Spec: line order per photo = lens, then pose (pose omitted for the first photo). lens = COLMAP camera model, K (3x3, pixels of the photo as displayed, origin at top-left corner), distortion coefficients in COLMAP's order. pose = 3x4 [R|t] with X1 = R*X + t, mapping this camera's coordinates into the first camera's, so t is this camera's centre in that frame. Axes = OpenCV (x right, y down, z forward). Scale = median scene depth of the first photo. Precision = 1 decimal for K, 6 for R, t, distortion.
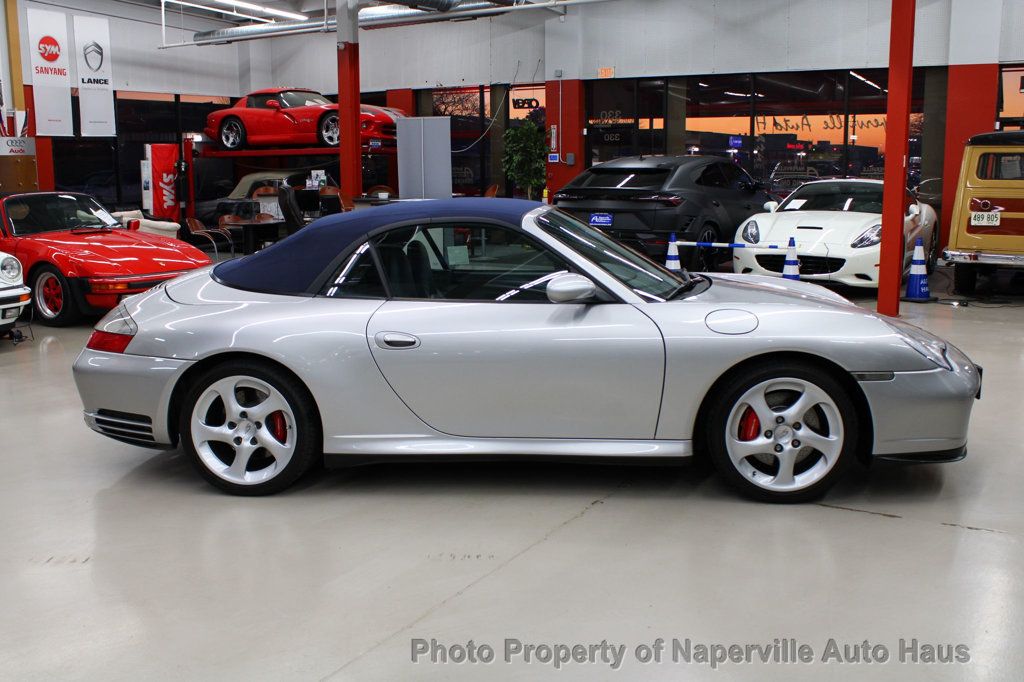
lens RADIAL K [[1011.7, 0, 512.0], [0, 1011.7, 341.0], [0, 0, 1]] dist [-0.154580, 0.204462]
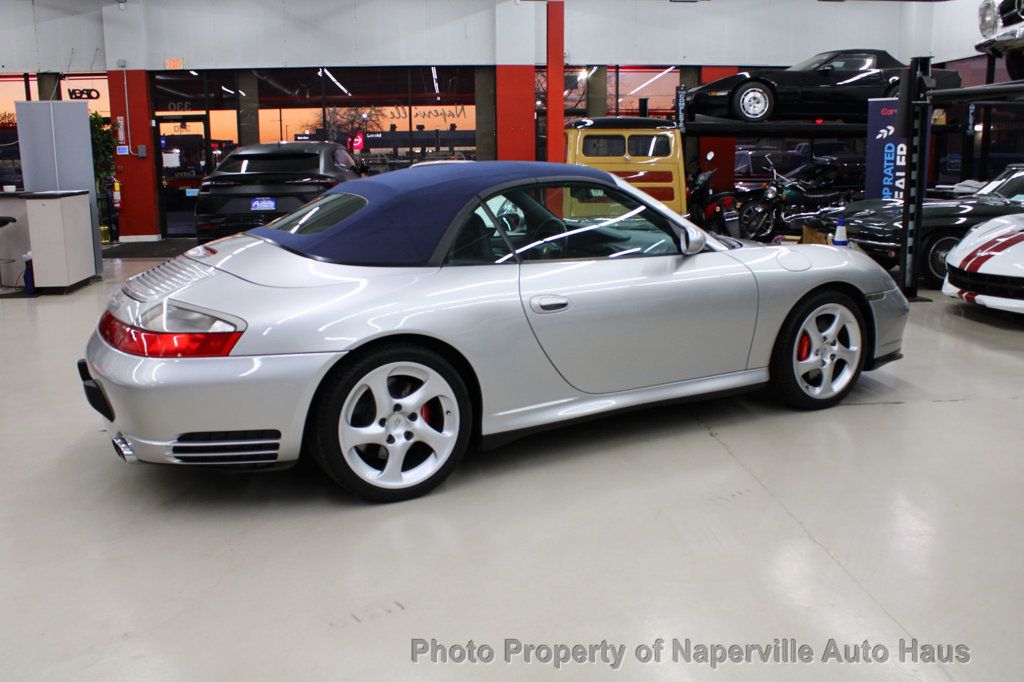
lens RADIAL K [[909.5, 0, 512.0], [0, 909.5, 341.0], [0, 0, 1]] dist [-0.143189, 0.144779]
pose [[0.827006, -0.114673, 0.550373, -0.151125], [0.102164, 0.993331, 0.053450, -0.003742], [-0.552832, 0.012025, 0.833206, 0.072489]]
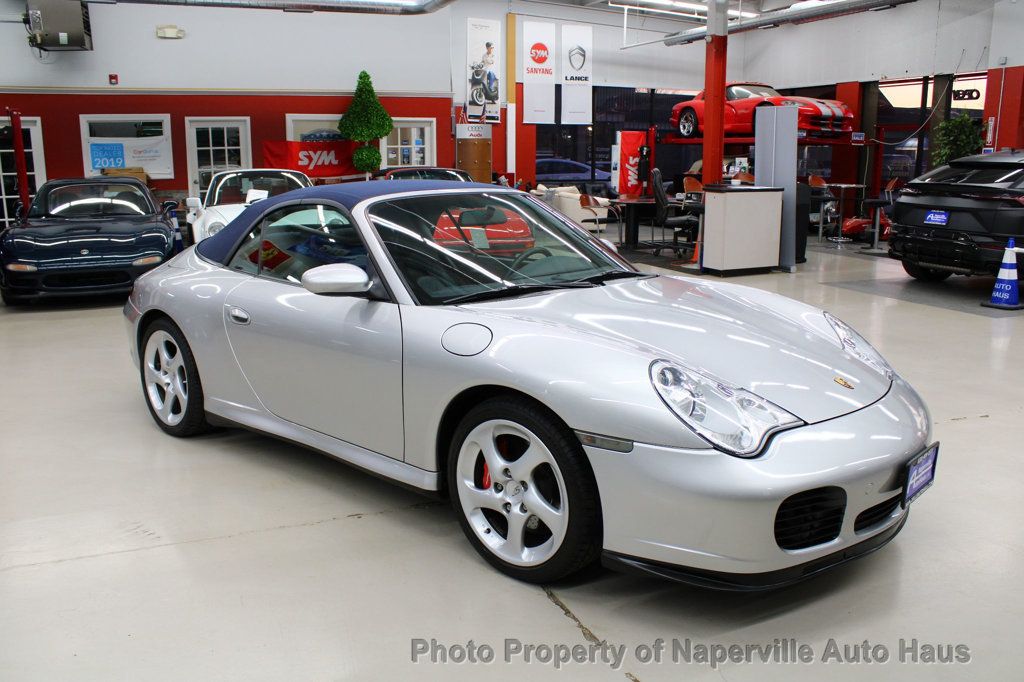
lens RADIAL K [[865.5, 0, 512.0], [0, 865.5, 341.0], [0, 0, 1]] dist [-0.154085, 0.138194]
pose [[0.815497, 0.131750, -0.563566, 0.149683], [-0.107915, 0.991283, 0.075585, -0.017428], [0.568611, -0.000822, 0.822606, 0.105775]]
